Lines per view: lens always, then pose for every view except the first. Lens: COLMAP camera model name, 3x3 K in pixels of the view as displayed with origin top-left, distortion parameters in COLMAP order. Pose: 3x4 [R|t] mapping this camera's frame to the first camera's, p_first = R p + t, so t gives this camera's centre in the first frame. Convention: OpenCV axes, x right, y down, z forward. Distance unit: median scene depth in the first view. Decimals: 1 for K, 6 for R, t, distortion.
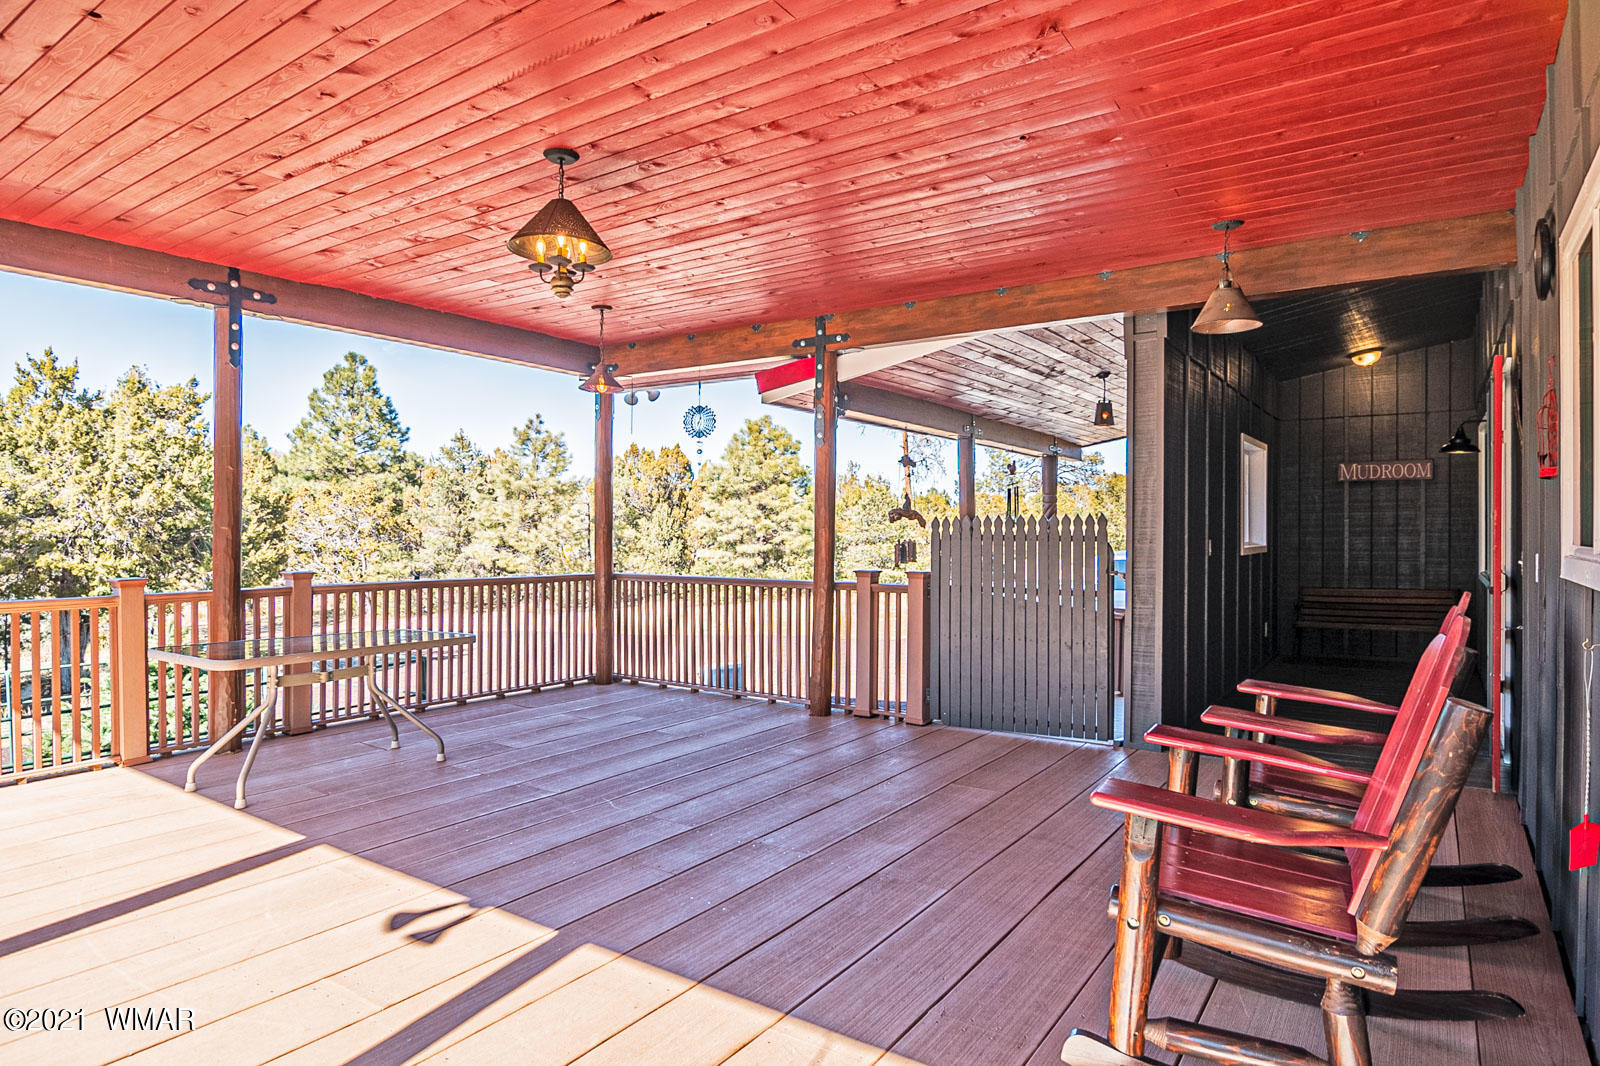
lens RADIAL K [[892.3, 0, 800.0], [0, 892.3, 533.0], [0, 0, 1]] dist [-0.004959, -0.000763]
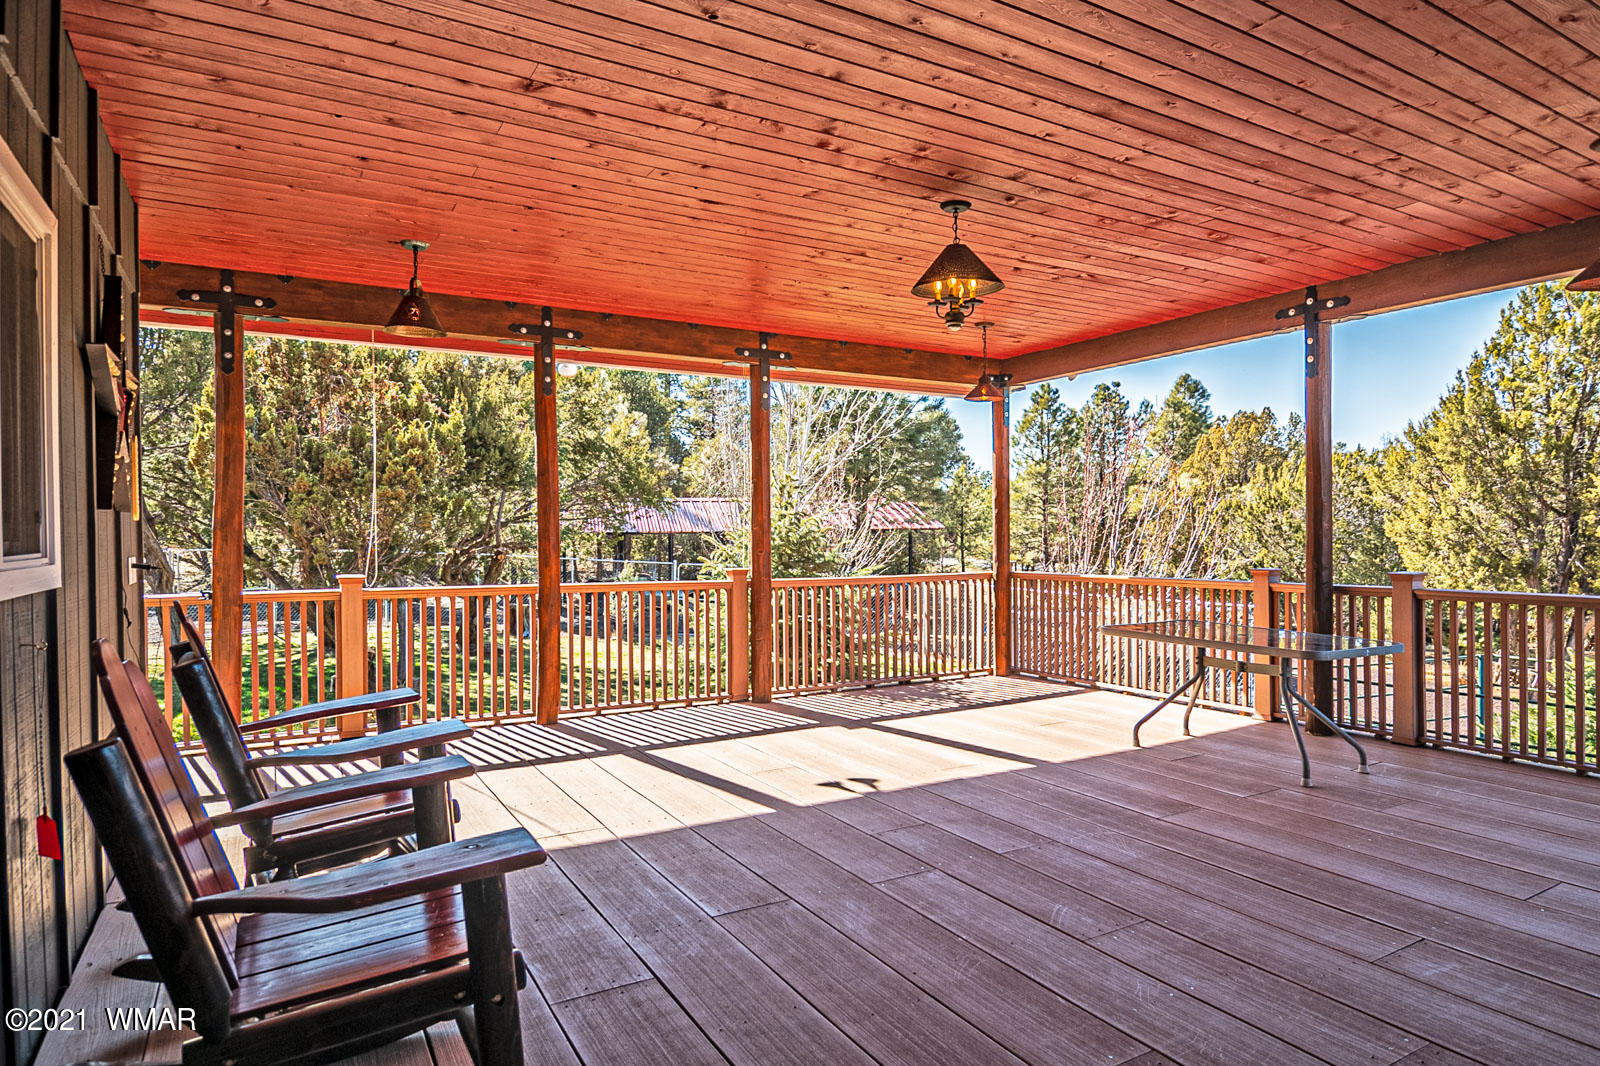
lens RADIAL K [[820.9, 0, 800.0], [0, 820.9, 533.0], [0, 0, 1]] dist [0.003496, 0.000650]
pose [[-0.360802, 0.001479, -0.932641, 0.796323], [0.004345, 0.999991, -0.000095, -0.001223], [0.932632, -0.004087, -0.360805, 1.193381]]
